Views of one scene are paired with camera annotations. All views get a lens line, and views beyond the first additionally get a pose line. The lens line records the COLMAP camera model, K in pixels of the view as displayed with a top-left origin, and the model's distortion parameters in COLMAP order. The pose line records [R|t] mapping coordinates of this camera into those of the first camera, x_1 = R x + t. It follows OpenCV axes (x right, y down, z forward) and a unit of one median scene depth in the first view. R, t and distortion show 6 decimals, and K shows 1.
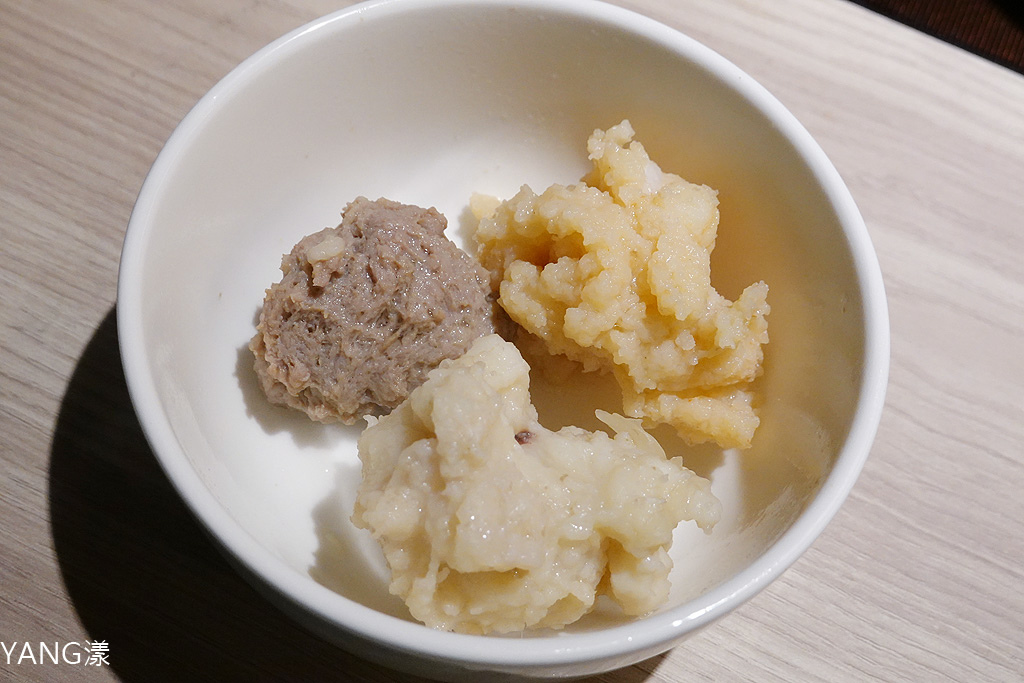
lens RADIAL K [[1409.4, 0, 510.2], [0, 1409.4, 337.1], [0, 0, 1]] dist [-0.042768, 0.000000]
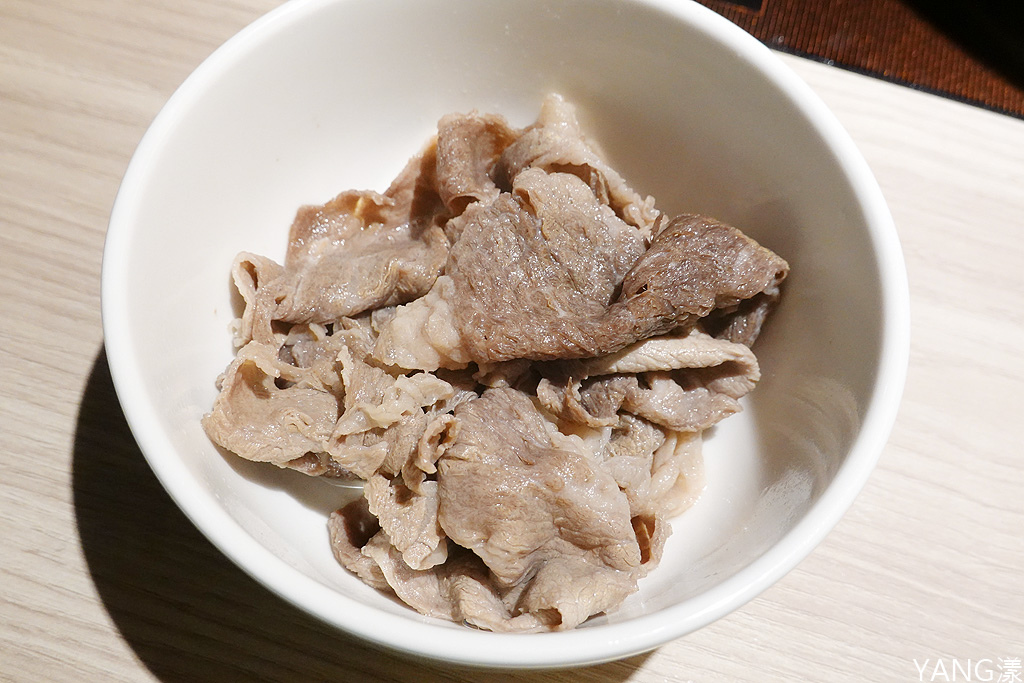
lens RADIAL K [[1069.7, 0, 512.5], [0, 1069.7, 345.5], [0, 0, 1]] dist [0.001061, 0.000000]
pose [[0.989001, -0.142088, 0.041079, -0.044216], [0.139529, 0.988423, 0.059600, -0.136385], [-0.049071, -0.053213, 0.997377, 0.273732]]
